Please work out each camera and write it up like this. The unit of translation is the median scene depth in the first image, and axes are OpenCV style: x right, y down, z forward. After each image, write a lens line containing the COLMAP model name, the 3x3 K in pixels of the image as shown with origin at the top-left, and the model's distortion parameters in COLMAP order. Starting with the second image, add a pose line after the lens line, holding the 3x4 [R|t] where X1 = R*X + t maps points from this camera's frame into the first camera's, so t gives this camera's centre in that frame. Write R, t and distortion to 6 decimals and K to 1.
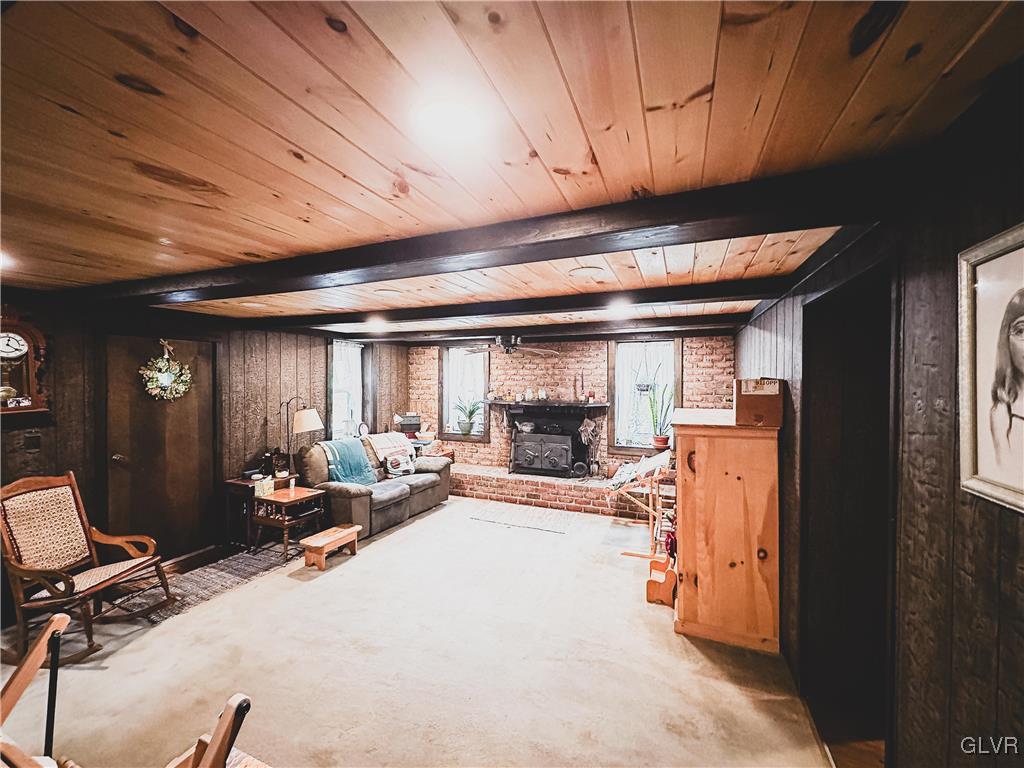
lens RADIAL K [[410.0, 0, 511.0], [0, 410.0, 383.0], [0, 0, 1]] dist [-0.001574, 0.000220]
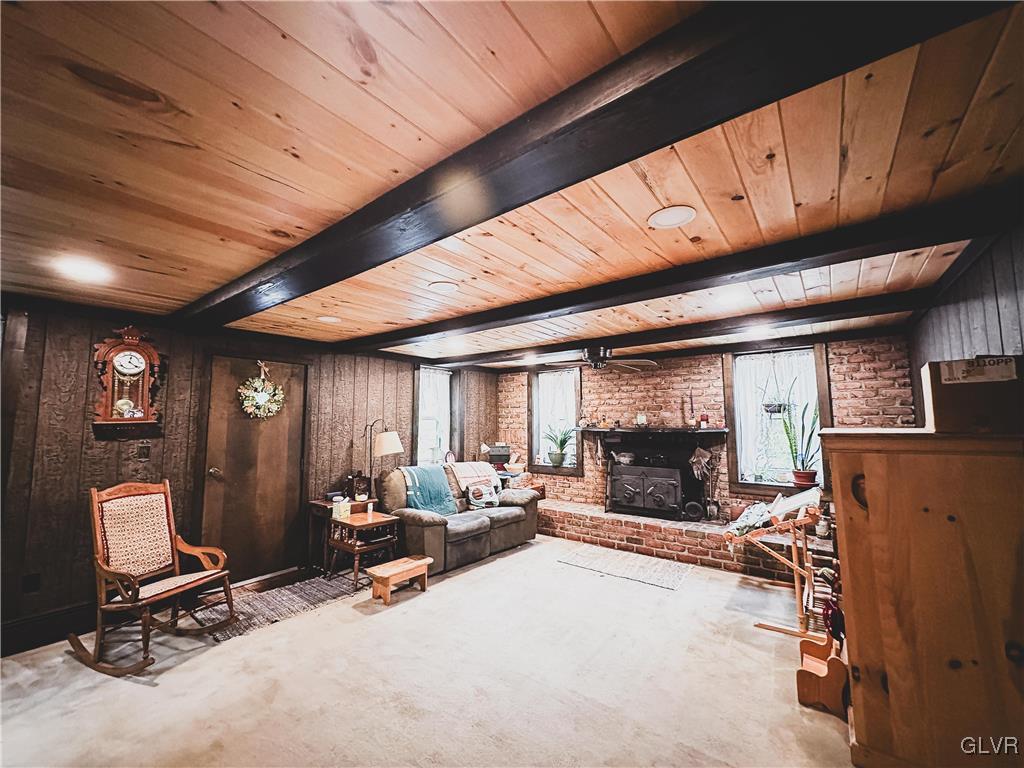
lens RADIAL K [[410.0, 0, 511.1], [0, 410.0, 383.4], [0, 0, 1]] dist [-0.001574, 0.000220]
pose [[0.966277, -0.030339, -0.255710, 0.038201], [0.003533, 0.994503, -0.104644, 0.048120], [0.257479, 0.100212, 0.961073, 0.109113]]
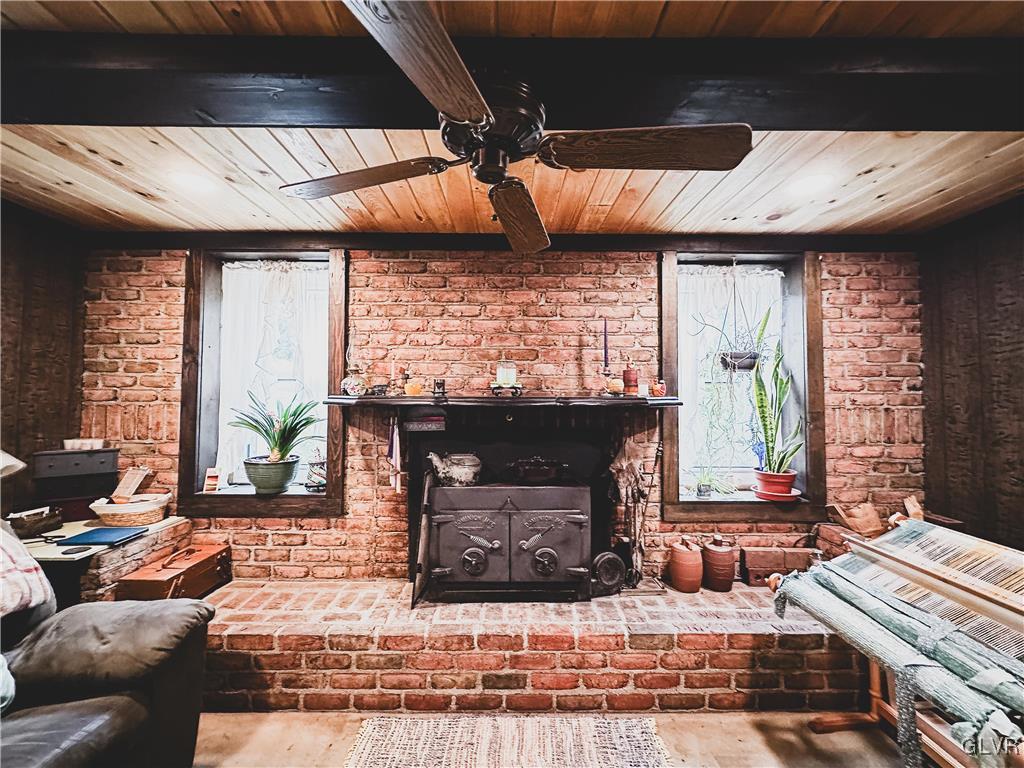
lens RADIAL K [[434.1, 0, 511.3], [0, 434.1, 382.8], [0, 0, 1]] dist [-0.002219, 0.000018]
pose [[0.915916, 0.015848, 0.401056, -0.091566], [0.003085, 0.998913, -0.046519, 0.058877], [-0.401357, 0.043845, 0.914872, 0.734814]]
